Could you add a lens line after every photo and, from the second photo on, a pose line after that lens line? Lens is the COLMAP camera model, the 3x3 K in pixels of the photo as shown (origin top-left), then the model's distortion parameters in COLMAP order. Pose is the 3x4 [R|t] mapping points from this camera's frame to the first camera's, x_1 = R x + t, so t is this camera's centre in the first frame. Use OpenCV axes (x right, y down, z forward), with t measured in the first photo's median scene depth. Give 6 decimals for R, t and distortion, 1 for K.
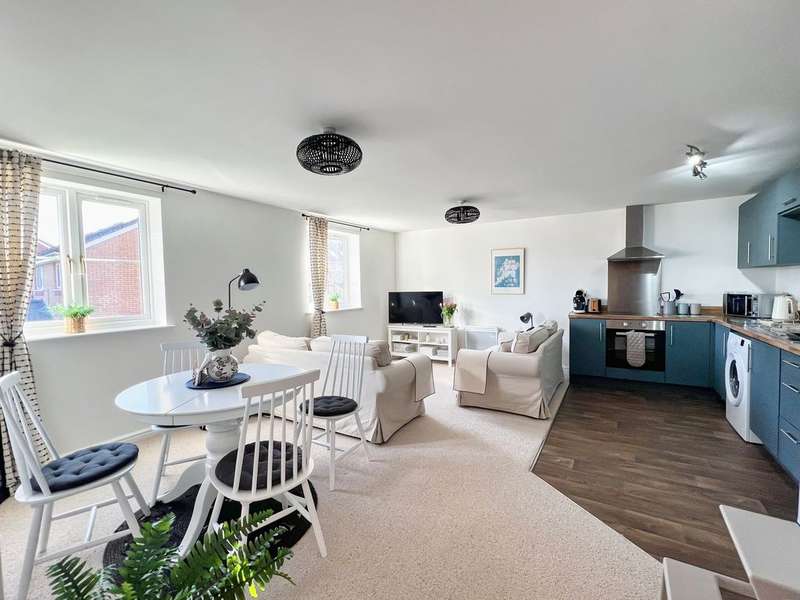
lens RADIAL K [[361.1, 0, 400.0], [0, 361.1, 300.0], [0, 0, 1]] dist [0.001884, 0.000246]
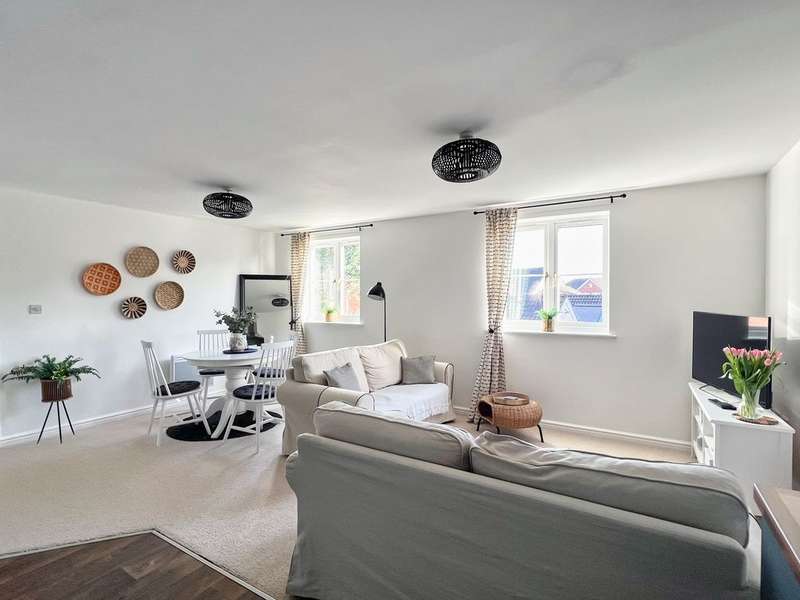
lens RADIAL K [[405.0, 0, 398.4], [0, 405.0, 302.5], [0, 0, 1]] dist [-0.001064, 0.000762]
pose [[-0.016116, 0.025189, -0.999553, 0.622812], [-0.039474, 0.998887, 0.025808, -0.040236], [0.999091, 0.039872, -0.015104, 0.772710]]
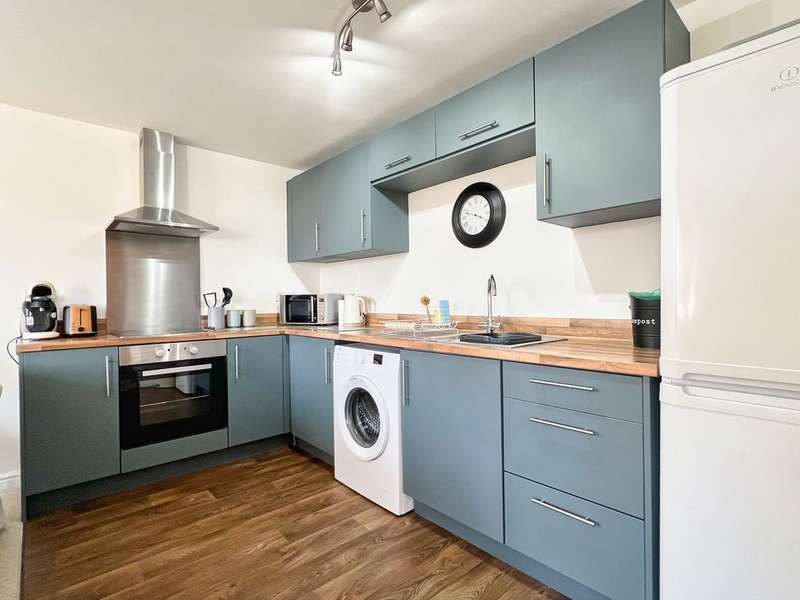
lens RADIAL K [[405.0, 0, 398.4], [0, 405.0, 302.5], [0, 0, 1]] dist [-0.001064, 0.000762]
pose [[0.295840, 0.008876, 0.955196, 0.163906], [0.042745, 0.998832, -0.022520, 0.021615], [-0.954281, 0.047492, 0.295115, 0.450236]]
